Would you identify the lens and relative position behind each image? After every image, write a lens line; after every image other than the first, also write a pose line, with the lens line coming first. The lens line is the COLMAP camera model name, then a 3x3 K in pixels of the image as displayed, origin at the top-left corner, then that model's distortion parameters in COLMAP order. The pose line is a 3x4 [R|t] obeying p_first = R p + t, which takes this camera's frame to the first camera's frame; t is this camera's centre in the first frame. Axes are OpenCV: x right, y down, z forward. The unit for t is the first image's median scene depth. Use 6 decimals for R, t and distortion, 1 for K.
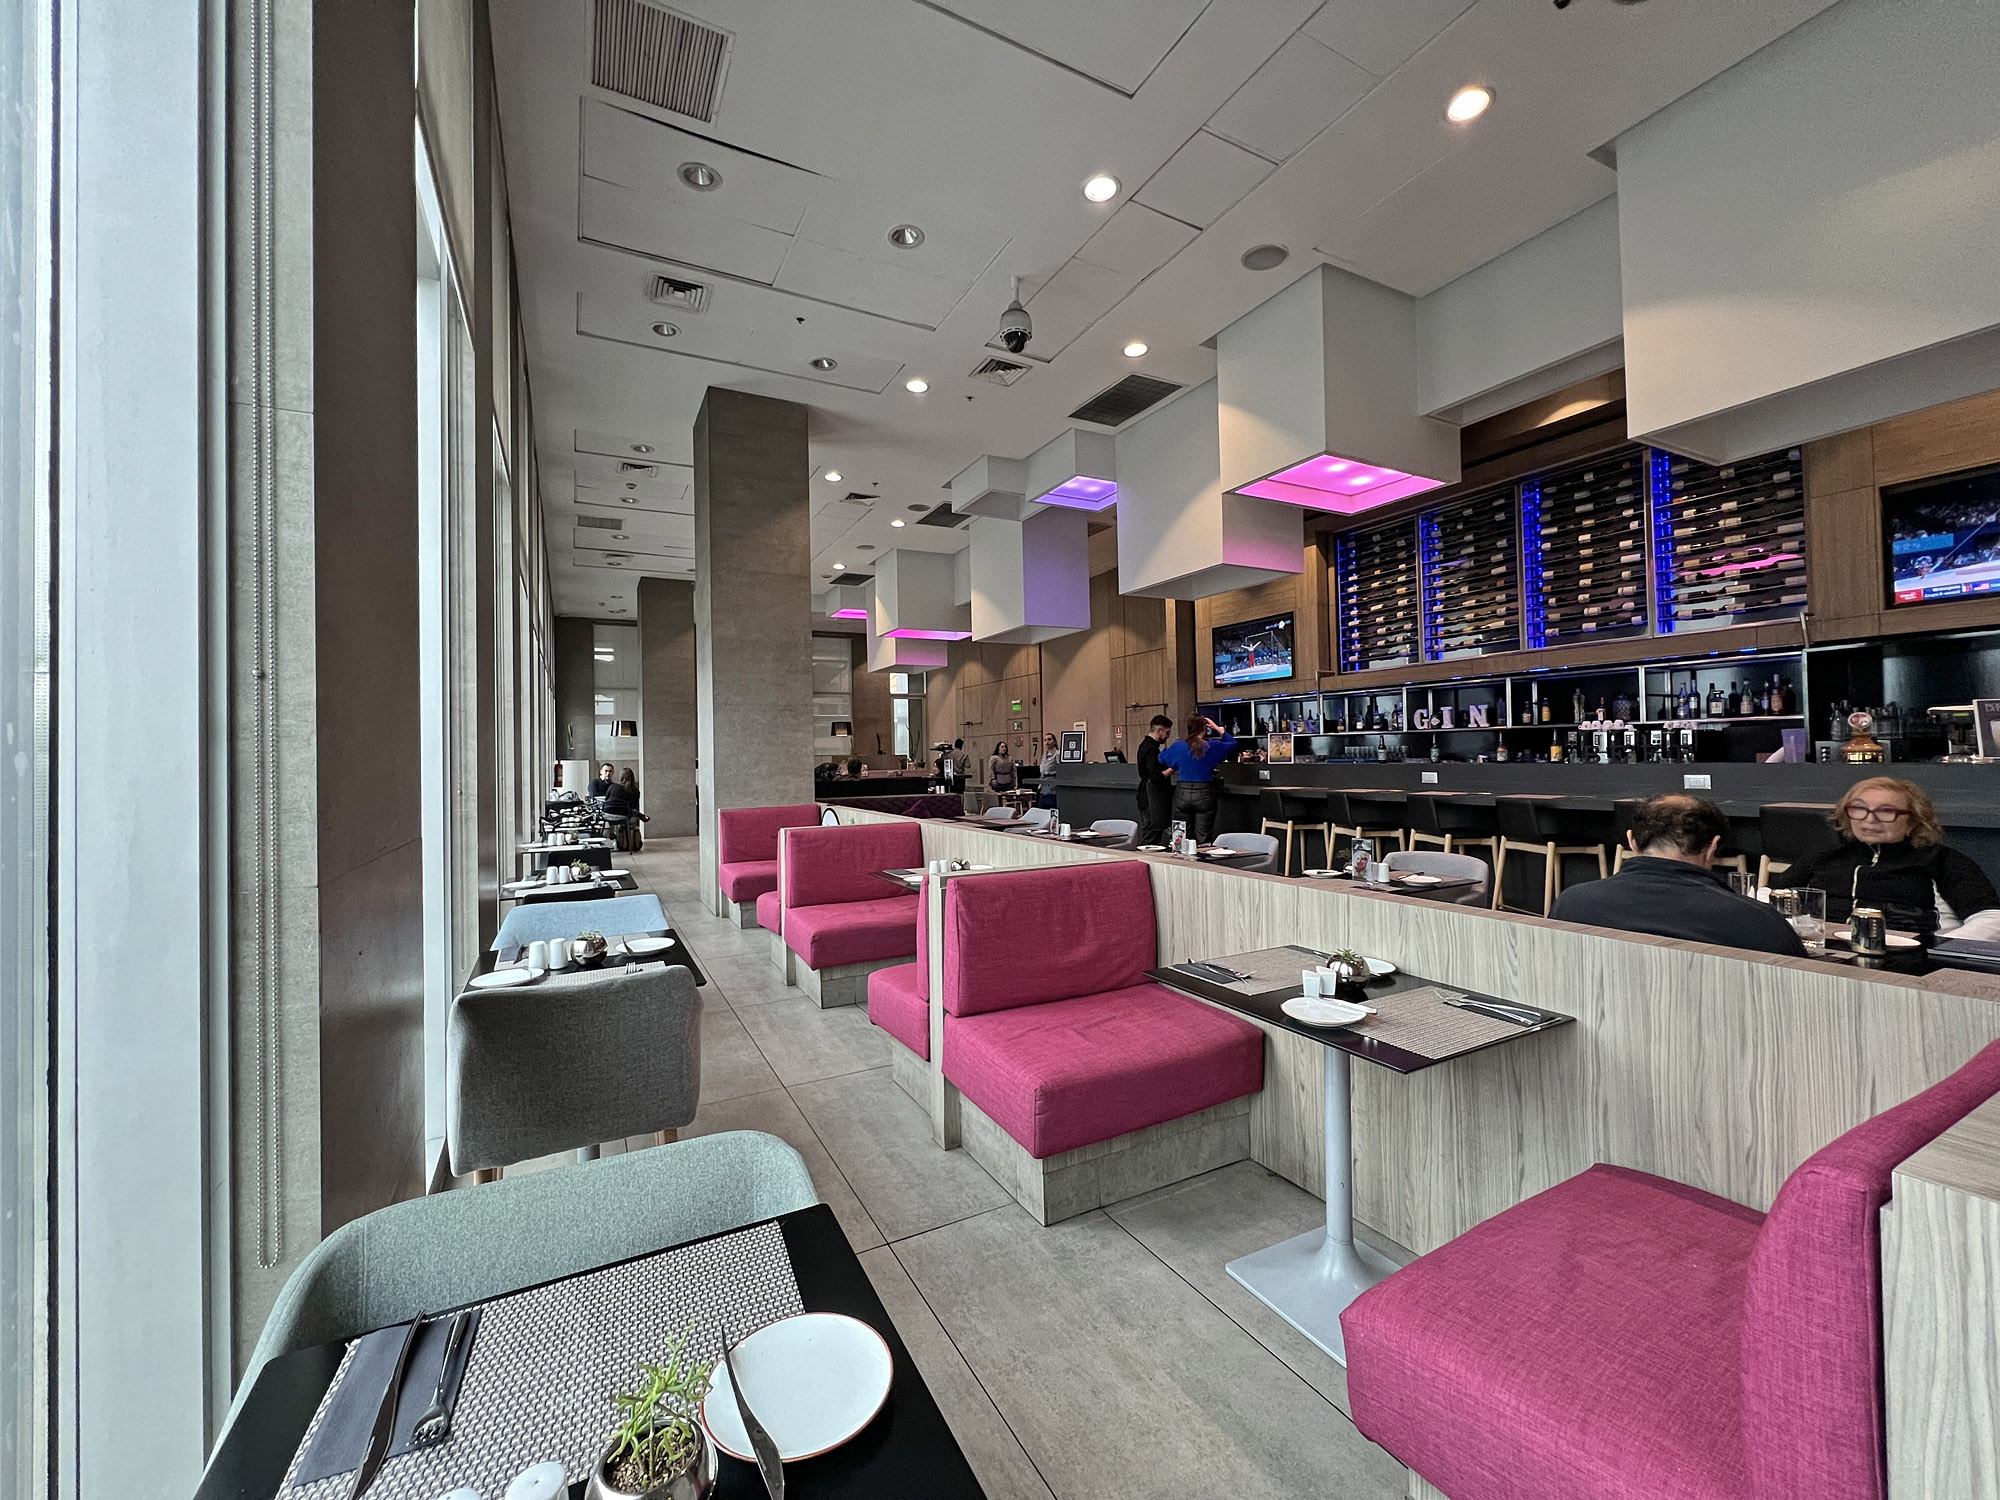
lens RADIAL K [[803.4, 0, 1000.3], [0, 803.4, 750.0], [0, 0, 1]] dist [0.000220, 0.000011]
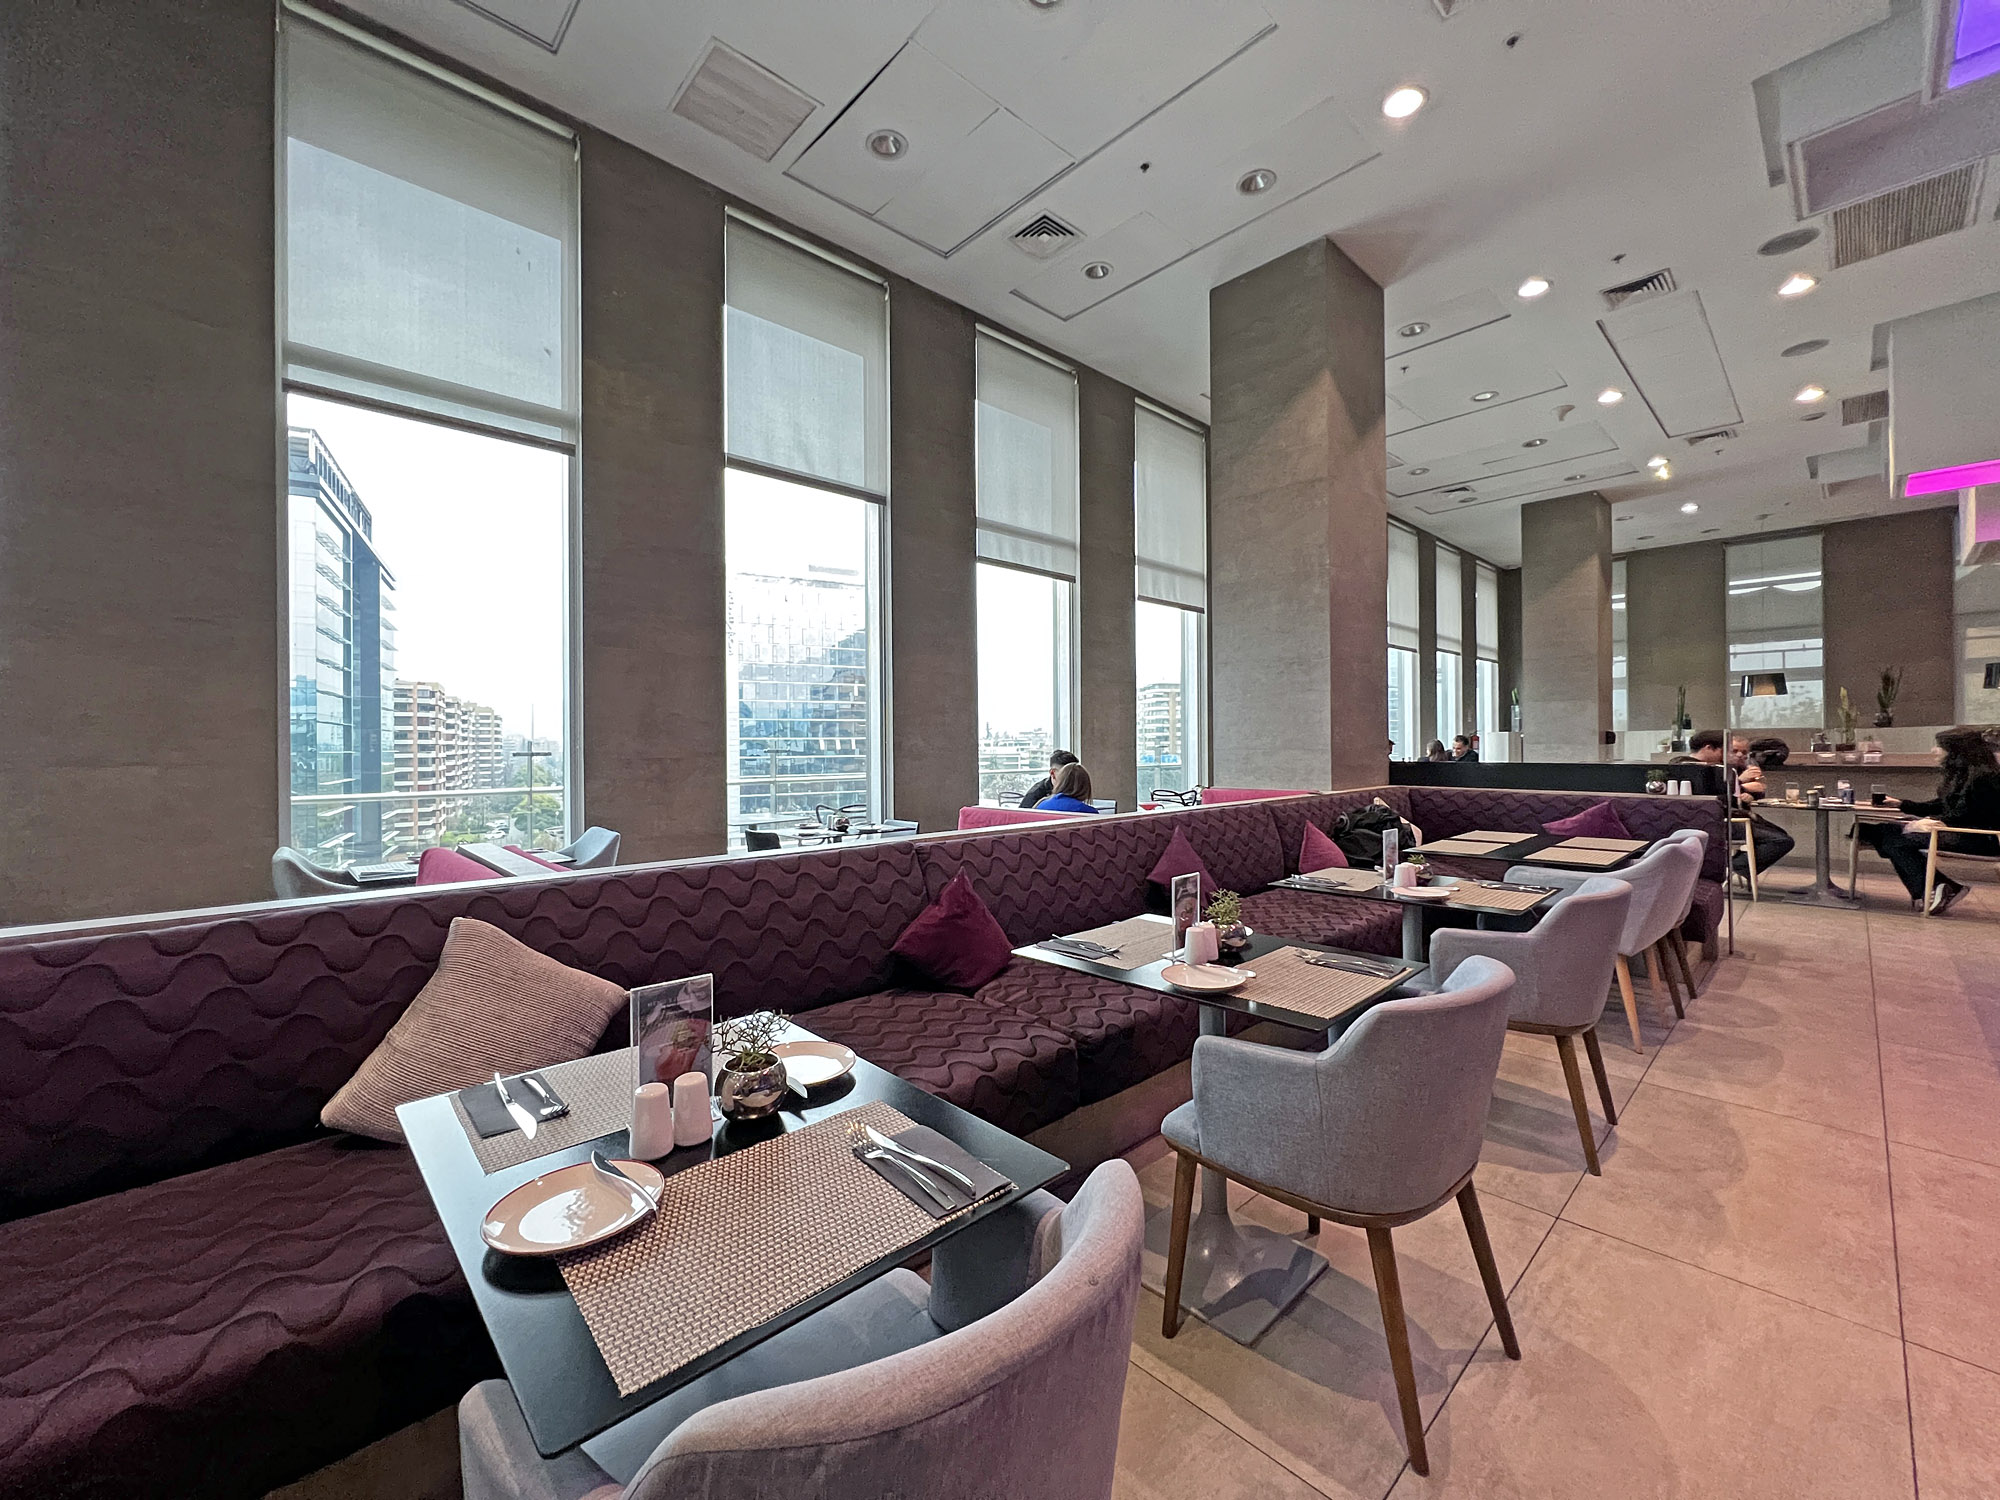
lens RADIAL K [[804.6, 0, 1001.0], [0, 804.6, 743.3], [0, 0, 1]] dist [-0.001377, -0.000105]
pose [[0.263385, 0.017435, -0.964533, 0.394345], [0.013531, 0.999672, 0.021765, 0.004659], [0.964596, -0.018784, 0.263063, 0.537324]]
